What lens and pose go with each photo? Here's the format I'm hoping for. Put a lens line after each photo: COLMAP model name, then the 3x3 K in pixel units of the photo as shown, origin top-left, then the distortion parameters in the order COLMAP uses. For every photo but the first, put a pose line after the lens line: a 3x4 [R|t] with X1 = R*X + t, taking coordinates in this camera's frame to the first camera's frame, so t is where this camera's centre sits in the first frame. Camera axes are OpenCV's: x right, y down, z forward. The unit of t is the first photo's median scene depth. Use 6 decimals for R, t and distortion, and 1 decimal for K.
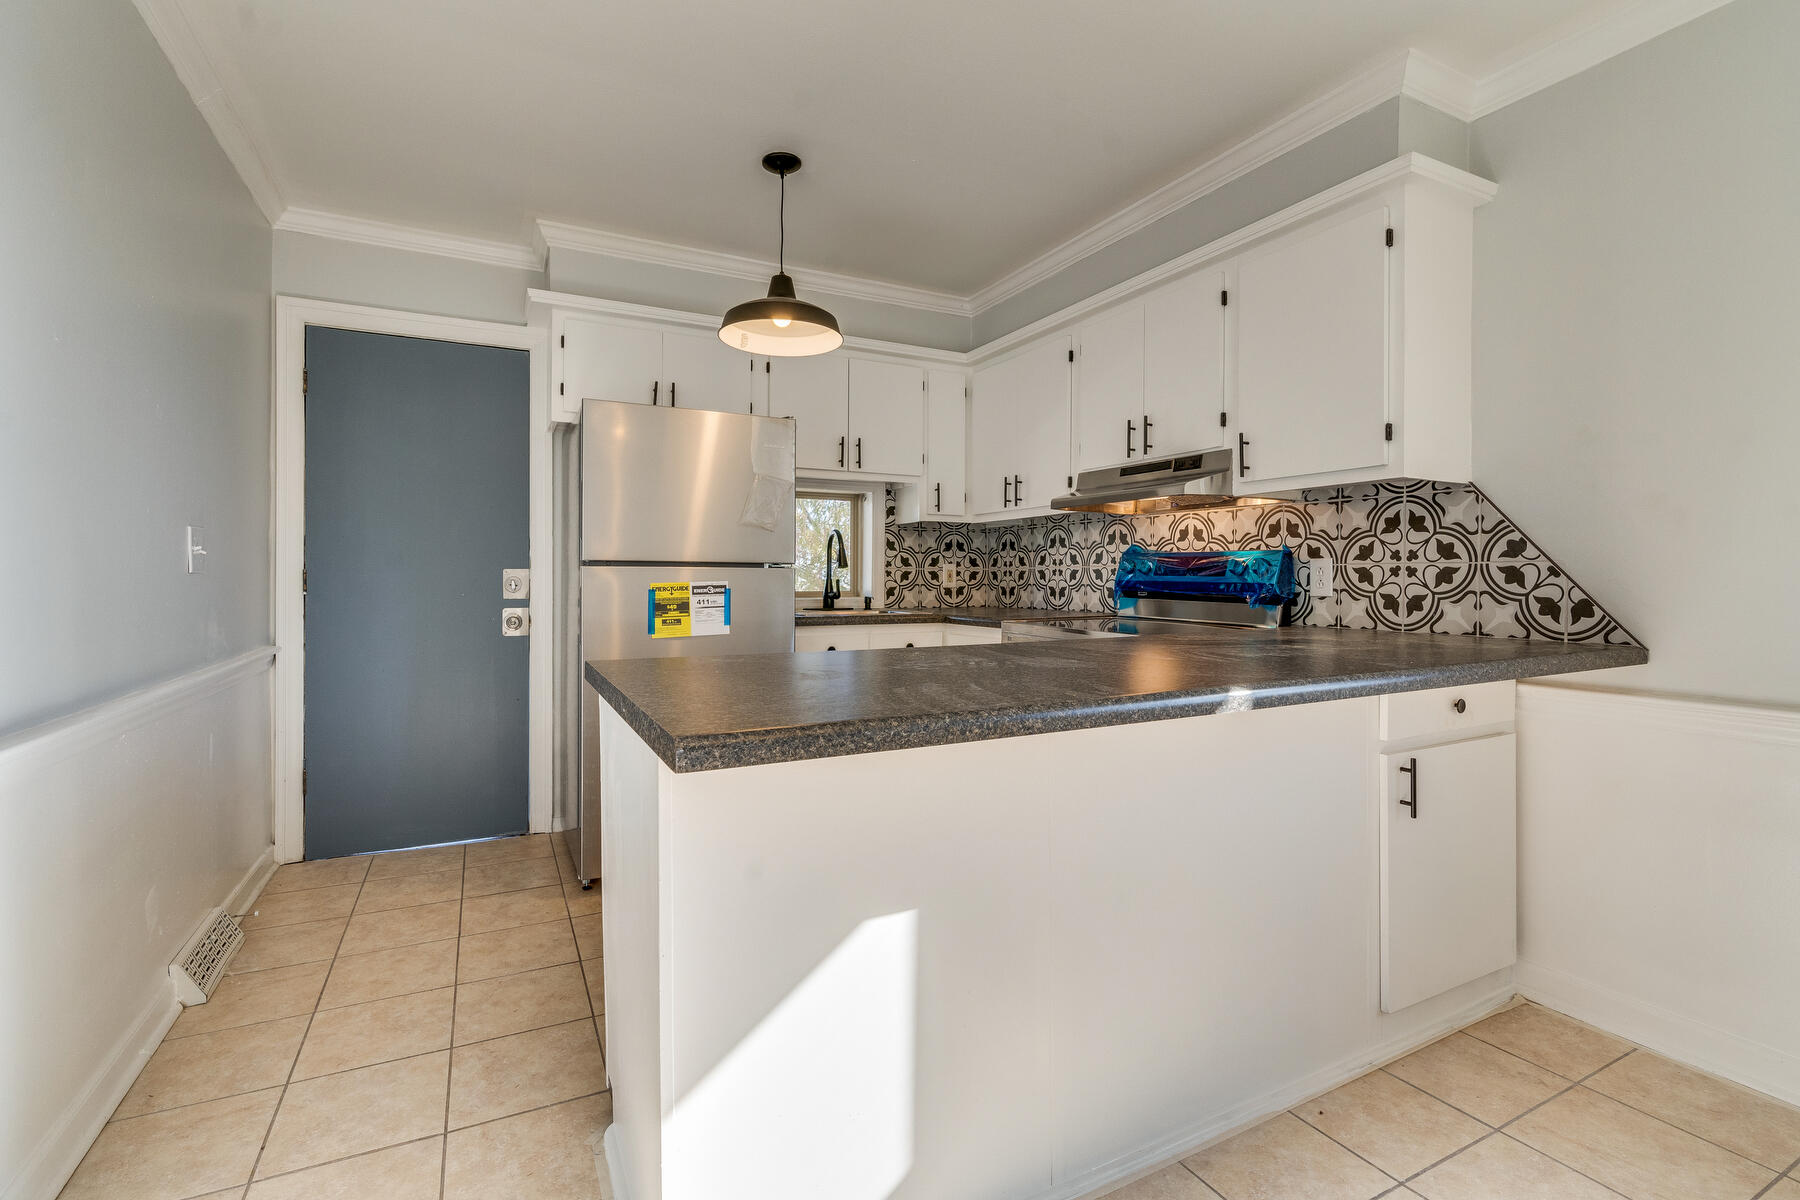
lens RADIAL K [[829.8, 0, 900.8], [0, 829.8, 591.7], [0, 0, 1]] dist [-0.001048, -0.000079]
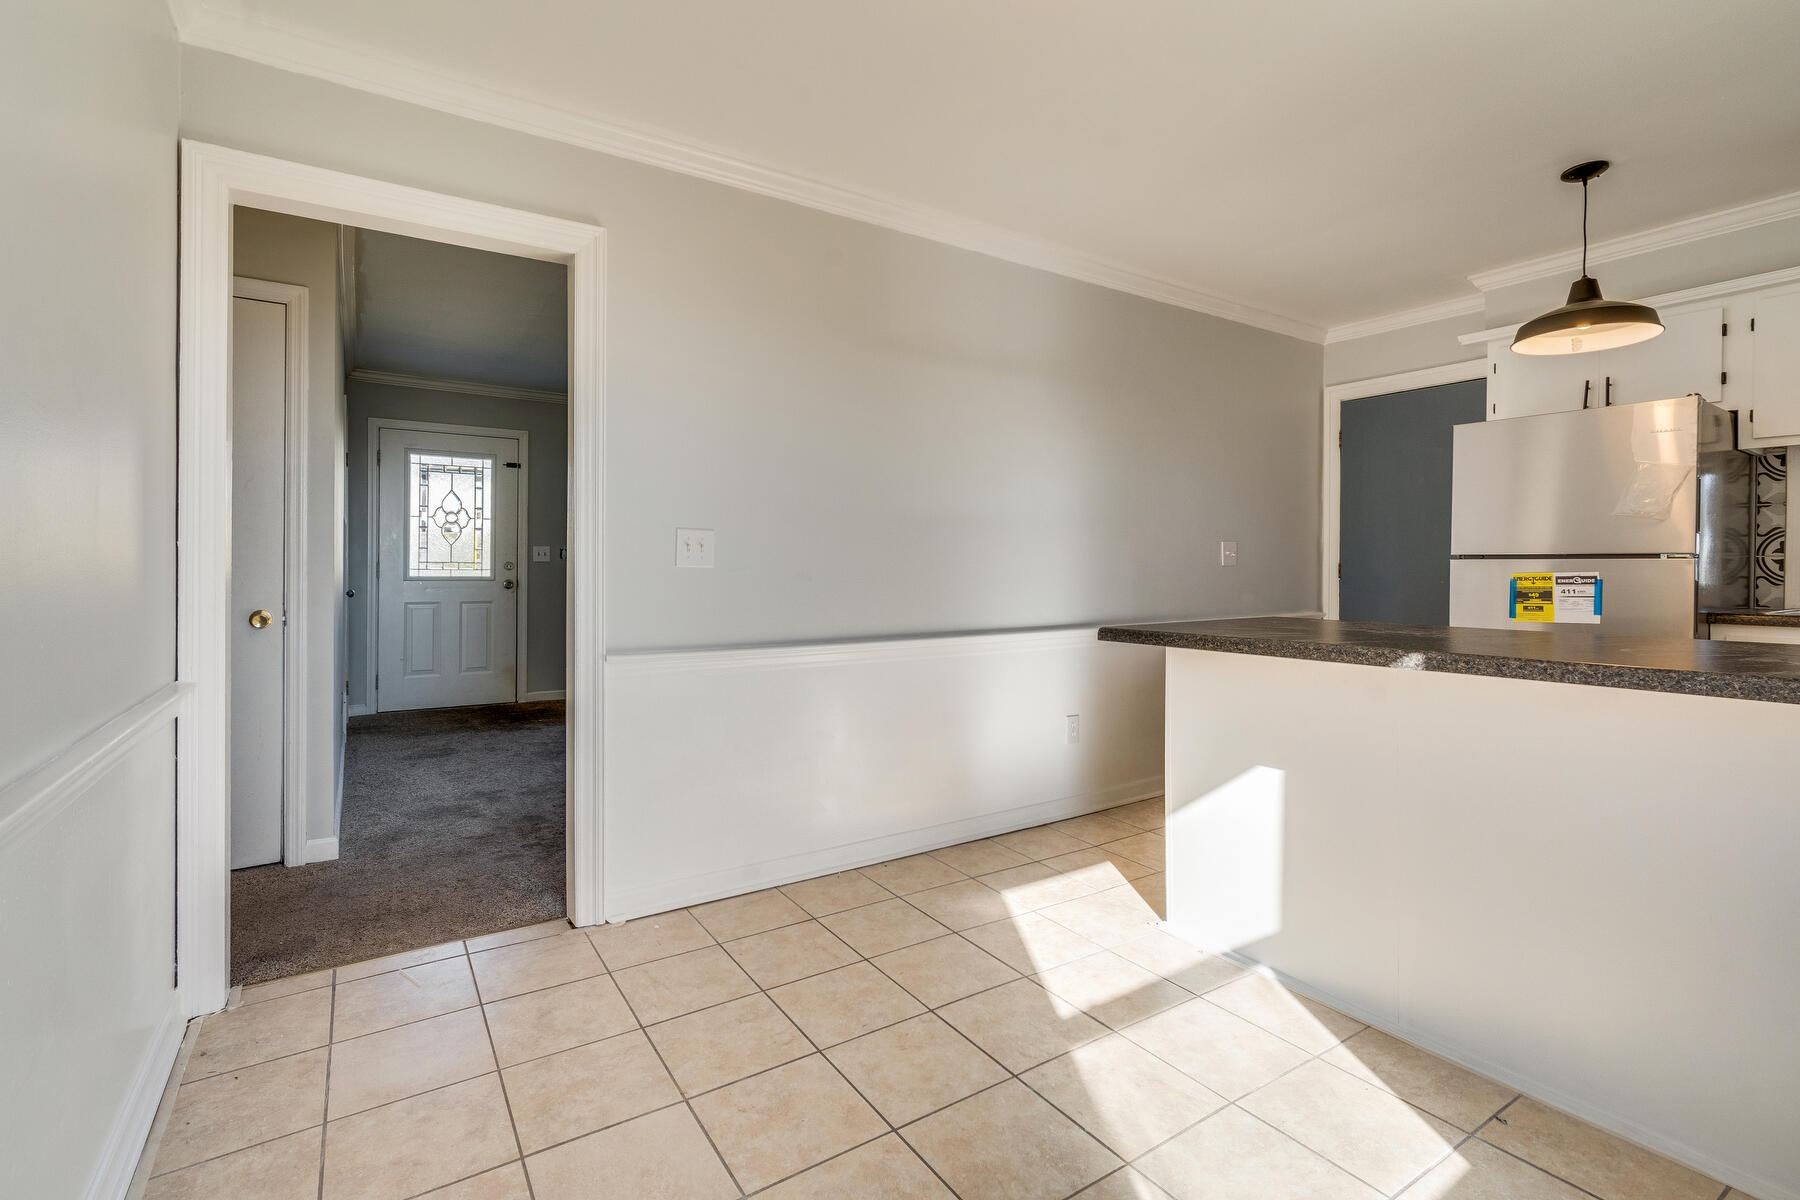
lens RADIAL K [[829.8, 0, 900.8], [0, 829.8, 591.7], [0, 0, 1]] dist [-0.001048, -0.000079]
pose [[0.143457, 0.025442, -0.989329, 0.700440], [-0.022452, 0.999496, 0.022448, 0.007969], [0.989402, 0.018992, 0.143956, -0.001508]]
